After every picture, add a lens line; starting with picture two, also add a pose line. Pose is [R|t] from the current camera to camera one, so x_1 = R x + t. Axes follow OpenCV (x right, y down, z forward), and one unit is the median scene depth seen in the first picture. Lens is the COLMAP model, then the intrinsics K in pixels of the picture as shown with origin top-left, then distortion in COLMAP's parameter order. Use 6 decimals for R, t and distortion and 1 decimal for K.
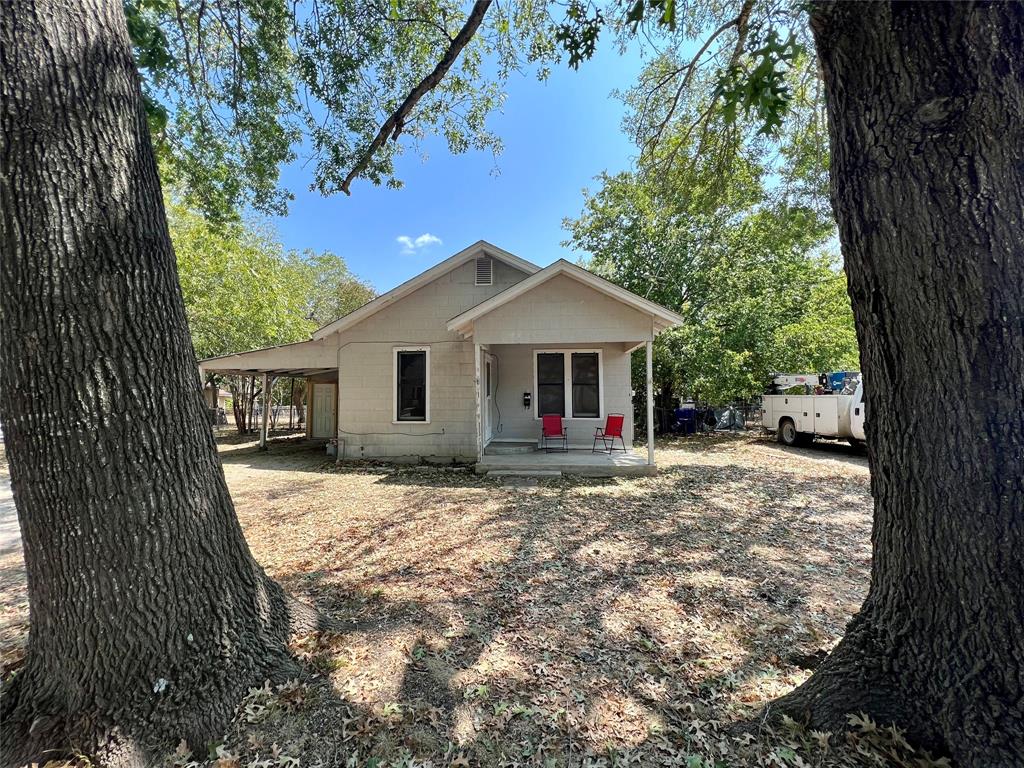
lens RADIAL K [[411.6, 0, 510.7], [0, 411.6, 379.4], [0, 0, 1]] dist [-0.000505, 0.000440]
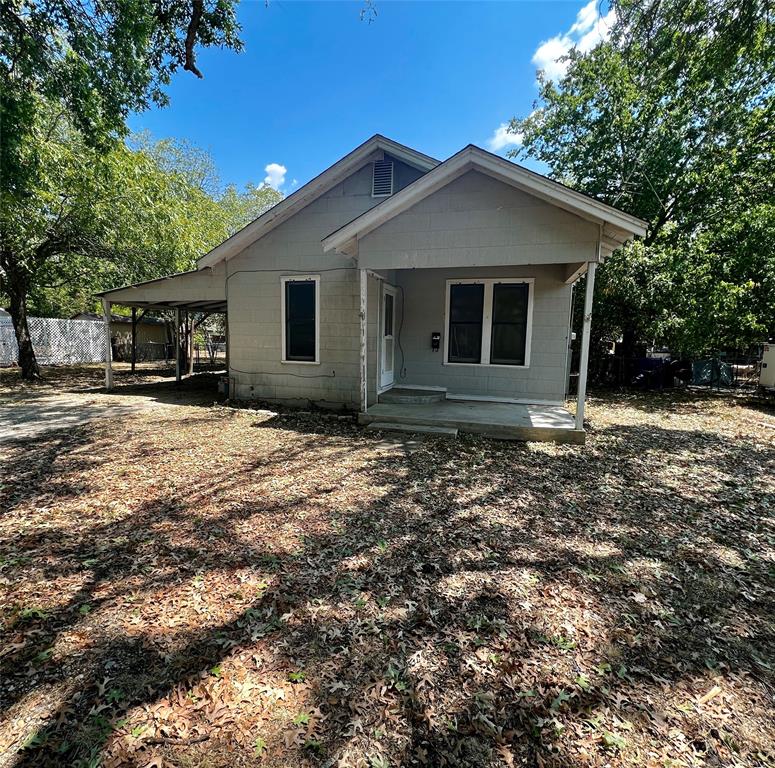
lens RADIAL K [[405.7, 0, 376.5], [0, 405.7, 385.1], [0, 0, 1]] dist [0.000364, 0.000883]
pose [[0.977030, 0.048731, -0.207457, 0.105868], [-0.016438, 0.987837, 0.154624, 0.013717], [0.212468, -0.147662, 0.965947, 0.170988]]
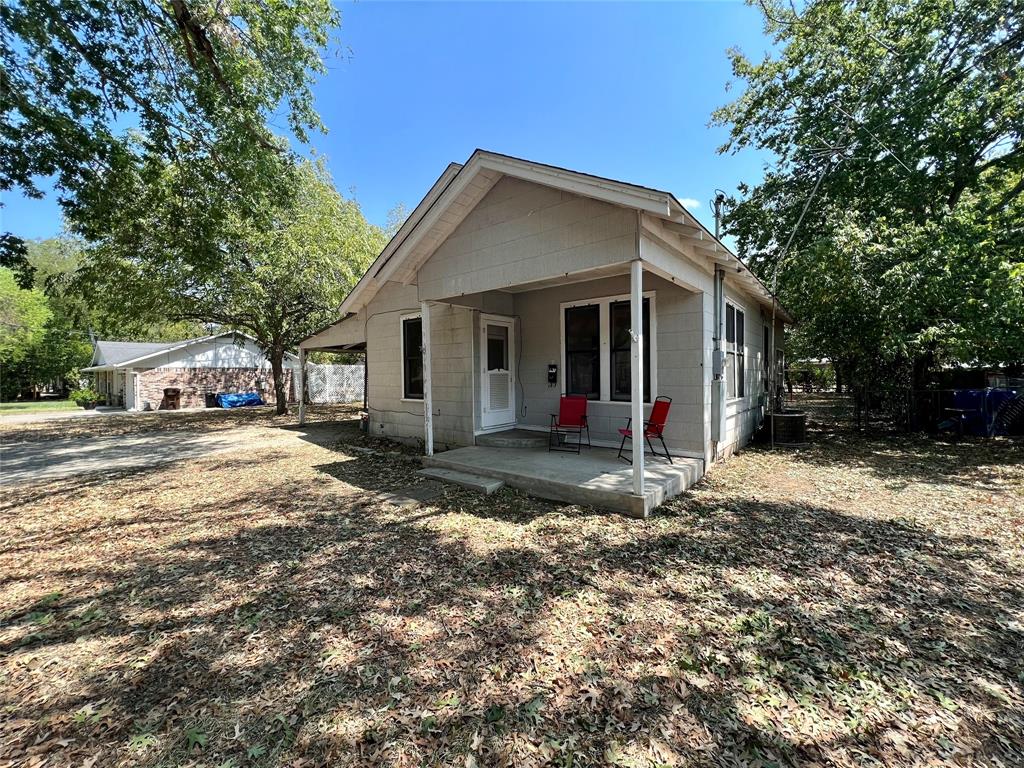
lens RADIAL K [[411.6, 0, 510.7], [0, 411.6, 379.4], [0, 0, 1]] dist [-0.000505, 0.000440]
pose [[0.824614, 0.002779, -0.565688, 0.419349], [0.029875, 0.998379, 0.048454, 0.023305], [0.564906, -0.056856, 0.823194, 0.392550]]
